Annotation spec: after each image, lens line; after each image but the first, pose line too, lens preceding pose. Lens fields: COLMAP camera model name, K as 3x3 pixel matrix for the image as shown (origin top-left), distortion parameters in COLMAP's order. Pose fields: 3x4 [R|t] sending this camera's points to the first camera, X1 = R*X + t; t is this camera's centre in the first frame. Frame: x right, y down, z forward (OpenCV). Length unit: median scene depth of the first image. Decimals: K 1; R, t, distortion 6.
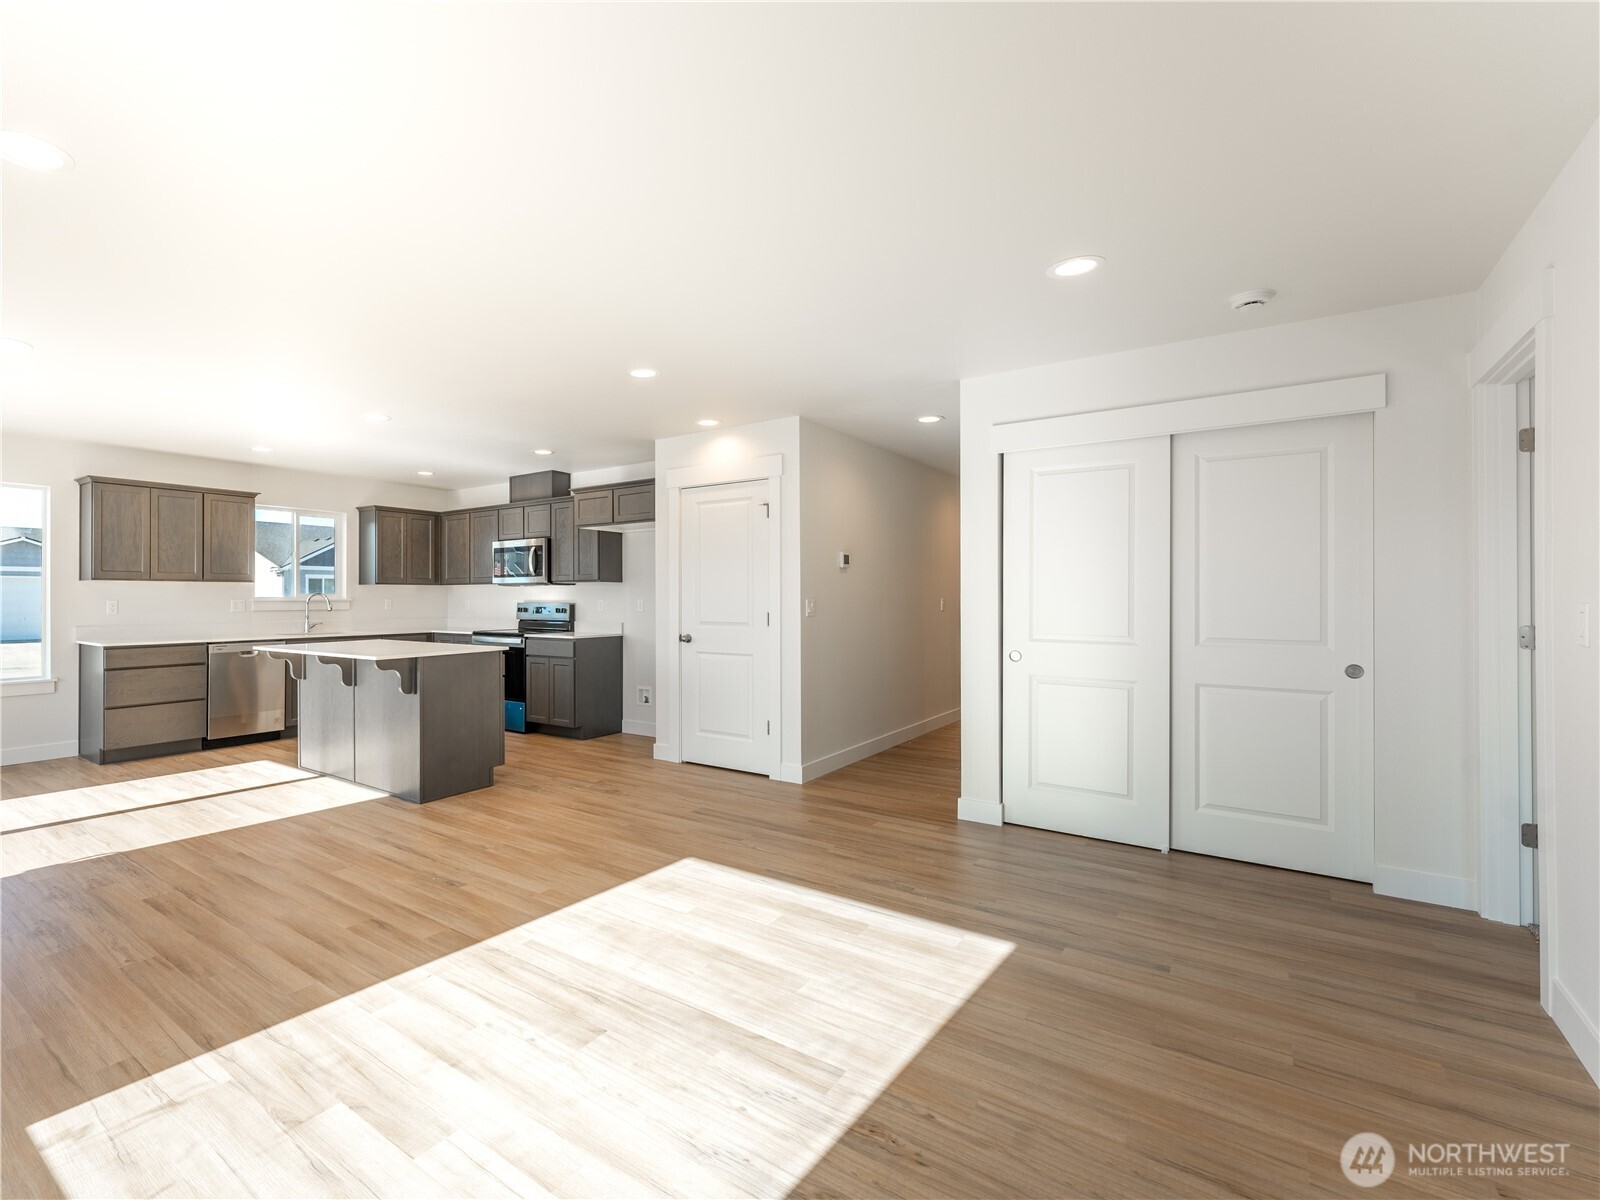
lens RADIAL K [[738.0, 0, 650.9], [0, 738.0, 593.4], [0, 0, 1]] dist [-0.000855, 0.000119]
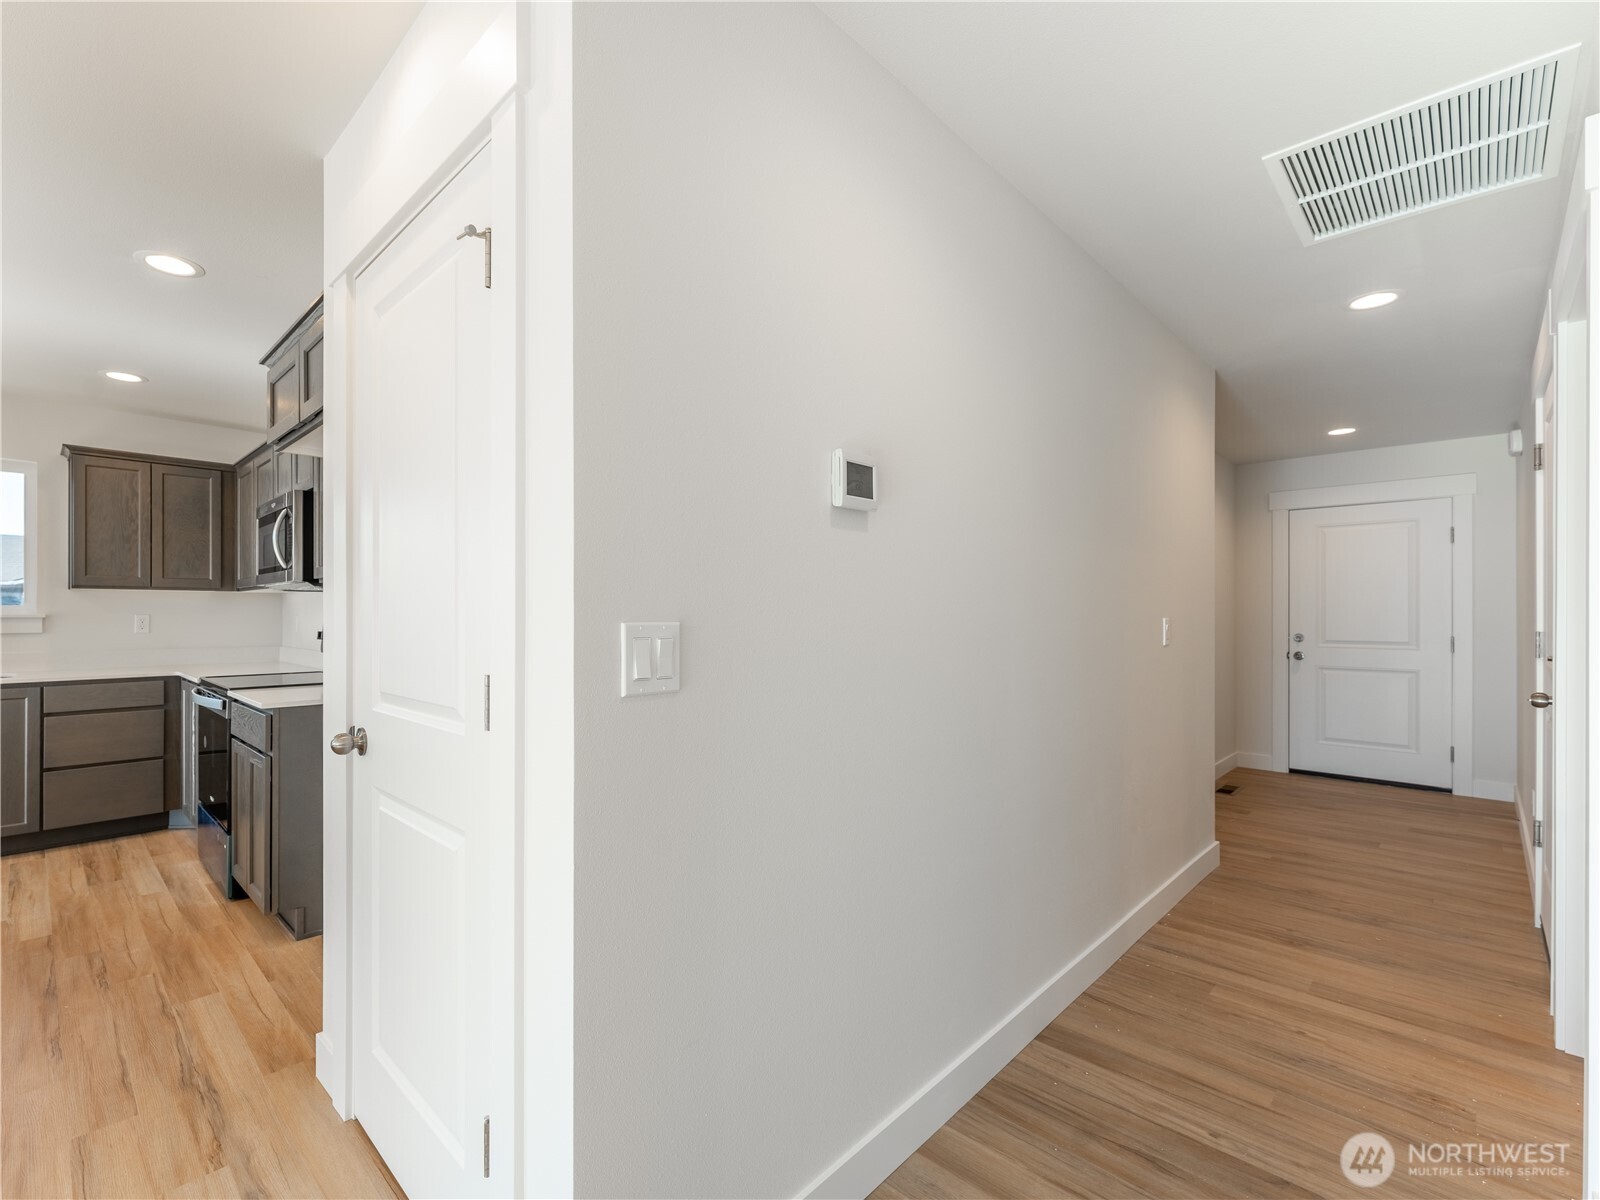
lens RADIAL K [[734.2, 0, 727.8], [0, 734.2, 619.1], [0, 0, 1]] dist [0.002614, -0.000453]
pose [[0.995386, 0.006040, -0.095757, 0.208380], [-0.005127, 0.999939, 0.009781, 0.003890], [0.095811, -0.009245, 0.995357, 0.616705]]
